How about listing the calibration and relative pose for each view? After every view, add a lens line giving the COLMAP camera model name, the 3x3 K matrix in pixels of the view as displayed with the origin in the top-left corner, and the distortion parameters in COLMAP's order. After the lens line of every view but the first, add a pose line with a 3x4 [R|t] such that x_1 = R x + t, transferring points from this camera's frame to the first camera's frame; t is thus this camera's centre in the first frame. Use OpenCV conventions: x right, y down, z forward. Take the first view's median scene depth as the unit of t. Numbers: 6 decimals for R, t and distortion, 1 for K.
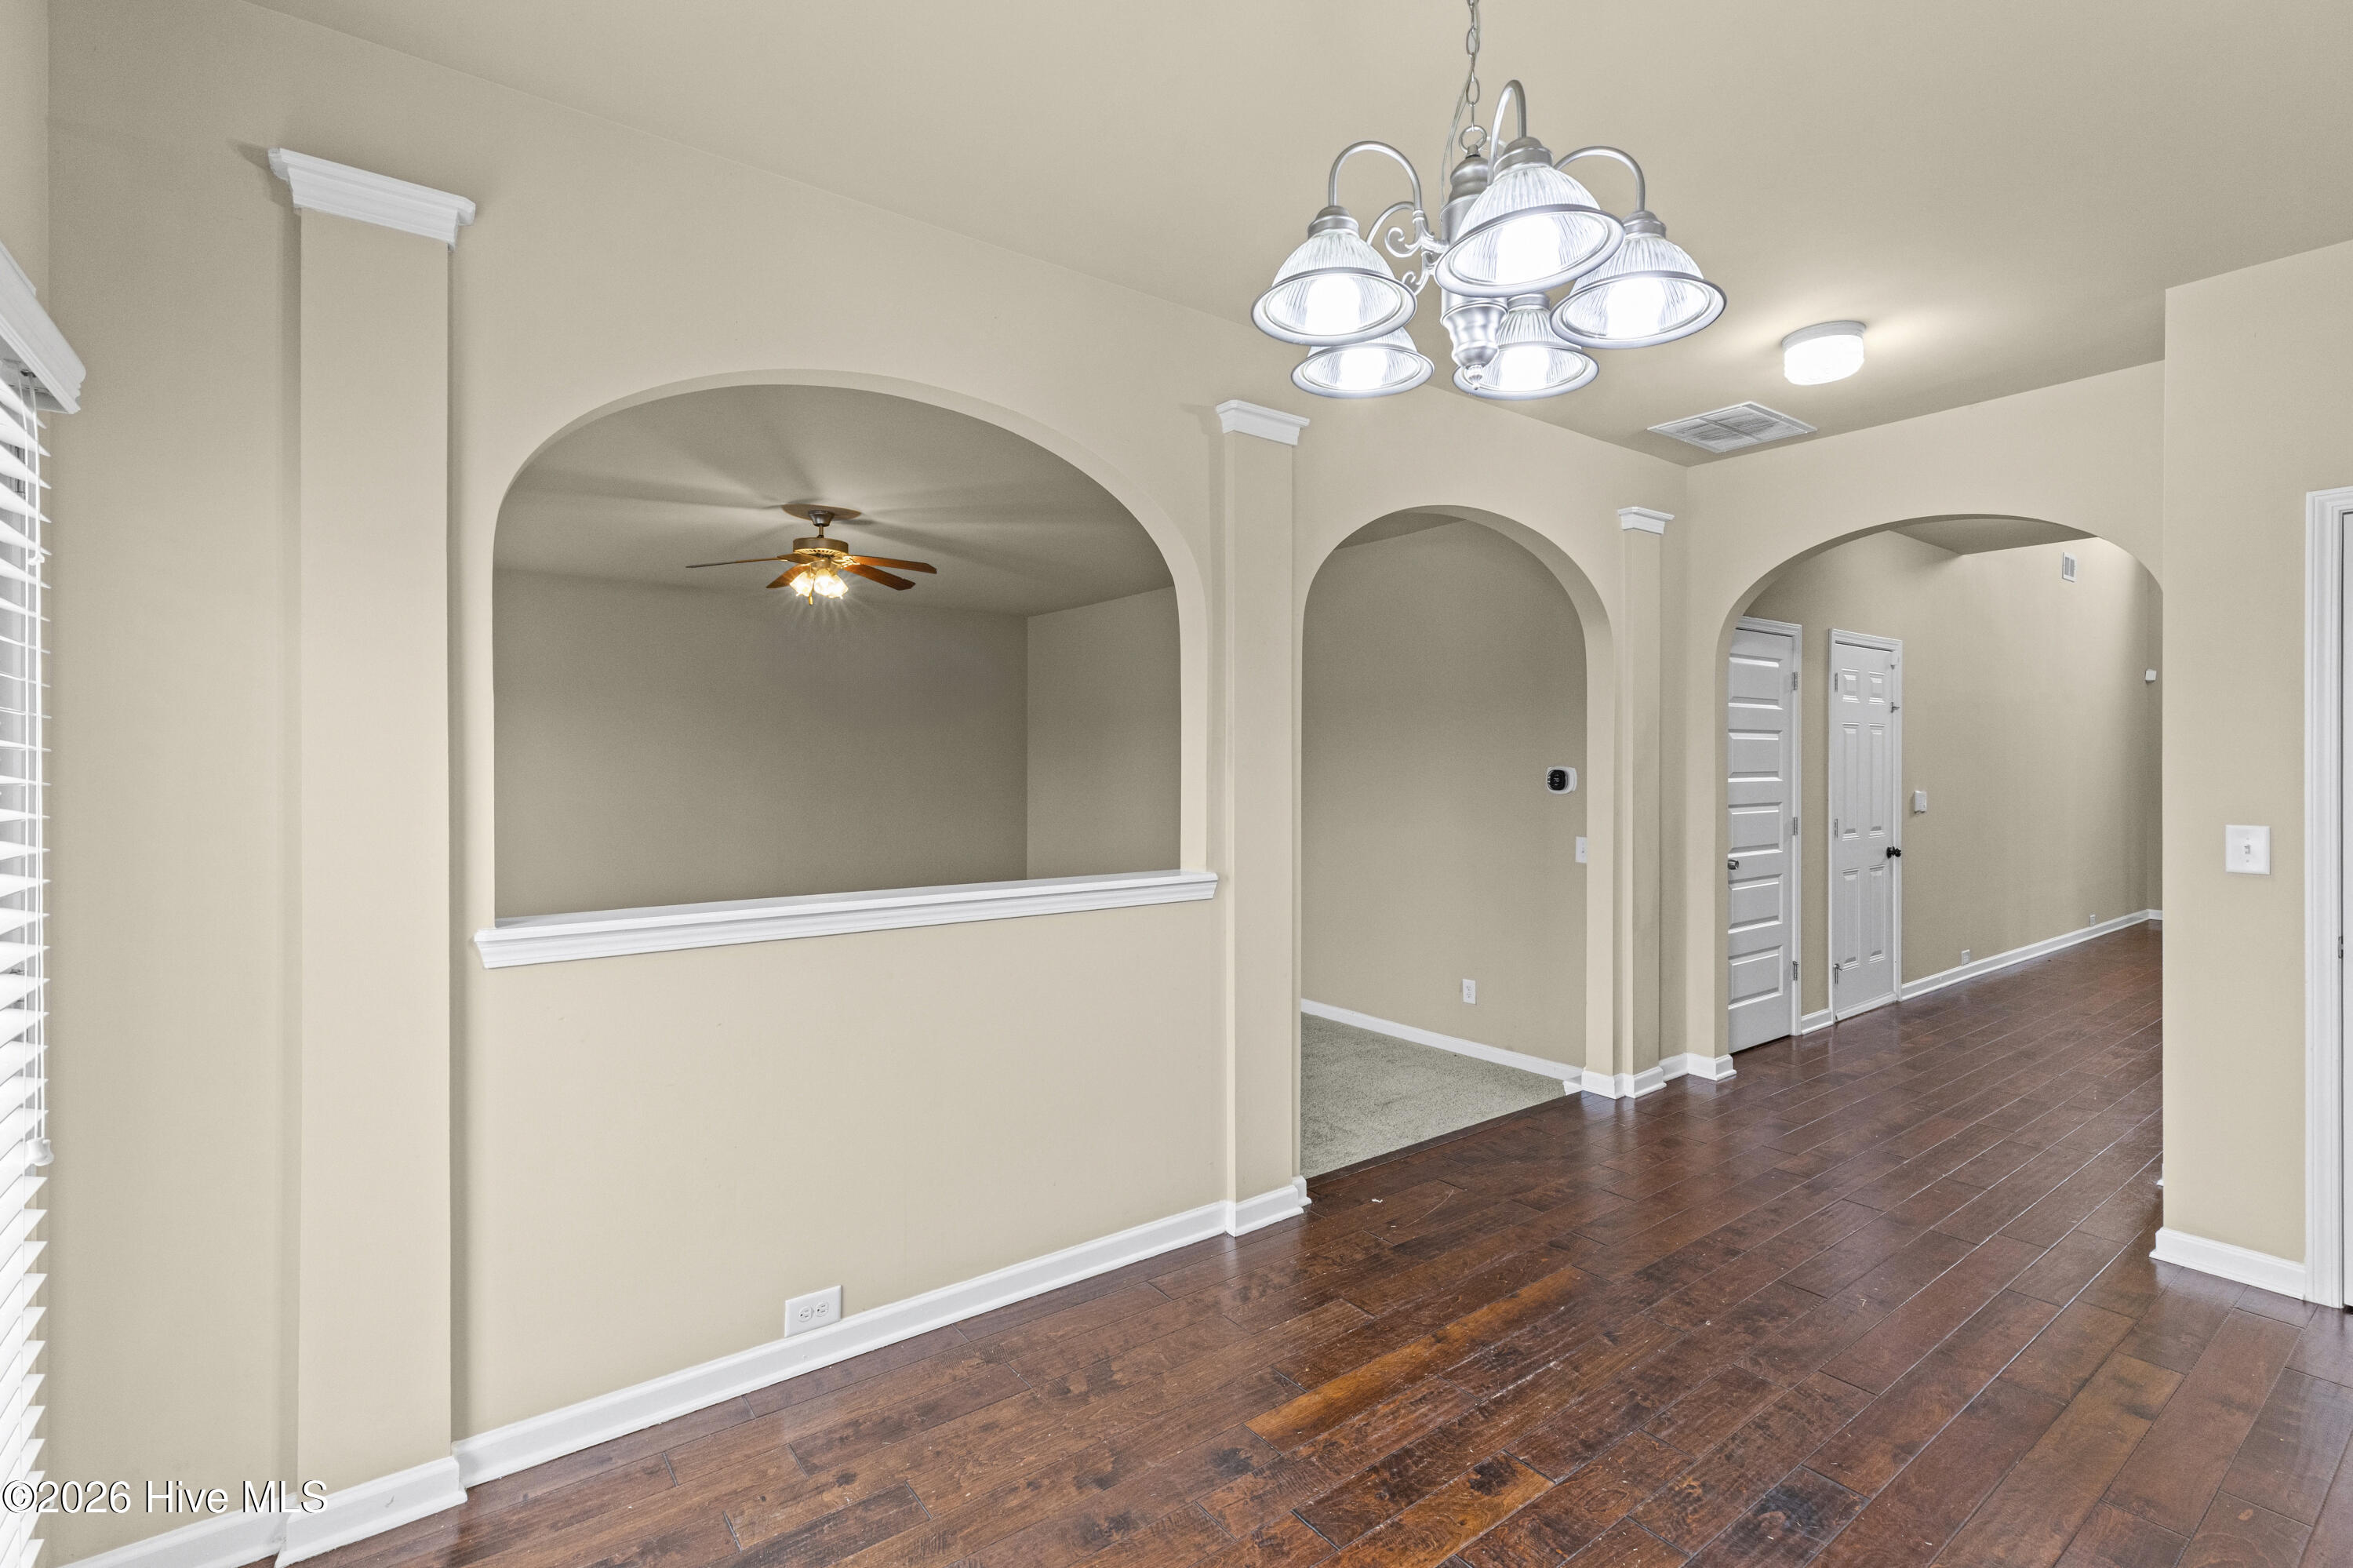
lens RADIAL K [[1066.7, 0, 1179.9], [0, 1066.7, 784.6], [0, 0, 1]] dist [0.009791, -0.000724]
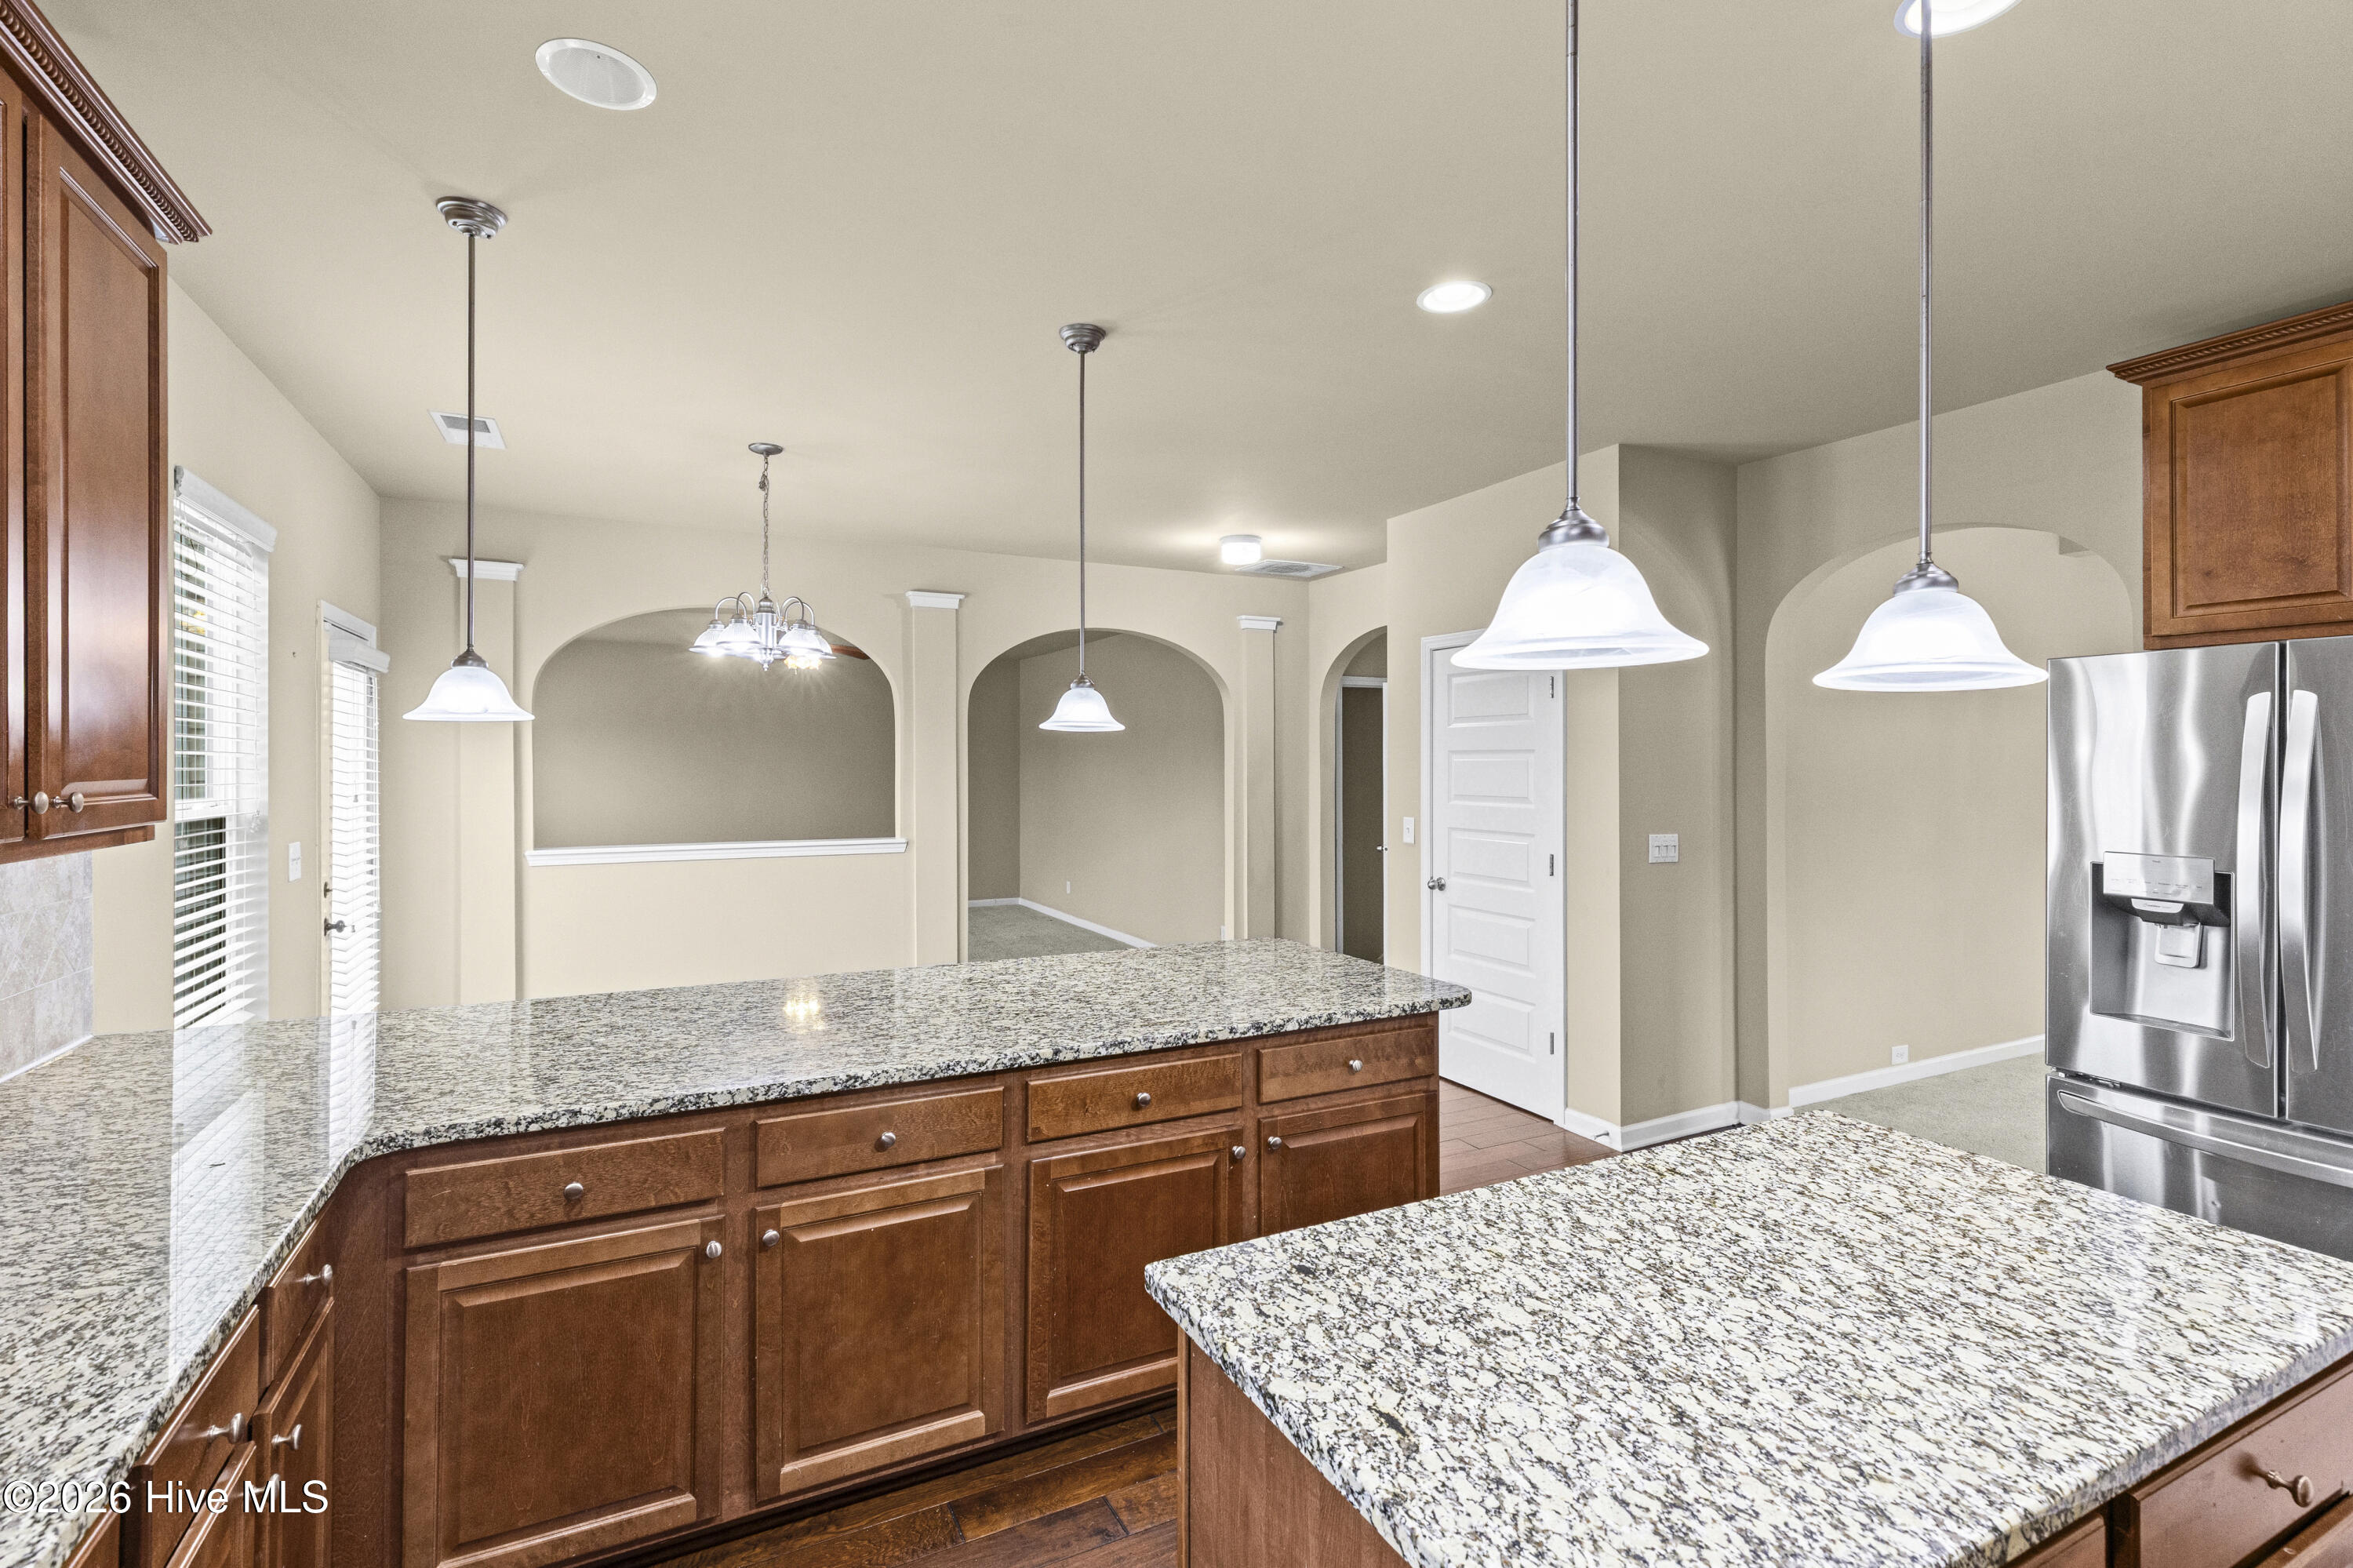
lens RADIAL K [[1066.7, 0, 1176.4], [0, 1066.7, 778.9], [0, 0, 1]] dist [0.009791, -0.000724]
pose [[0.987783, 0.003054, -0.155807, 0.845752], [-0.003908, 0.999979, -0.005174, -0.015953], [0.155788, 0.005720, 0.987774, -0.842065]]
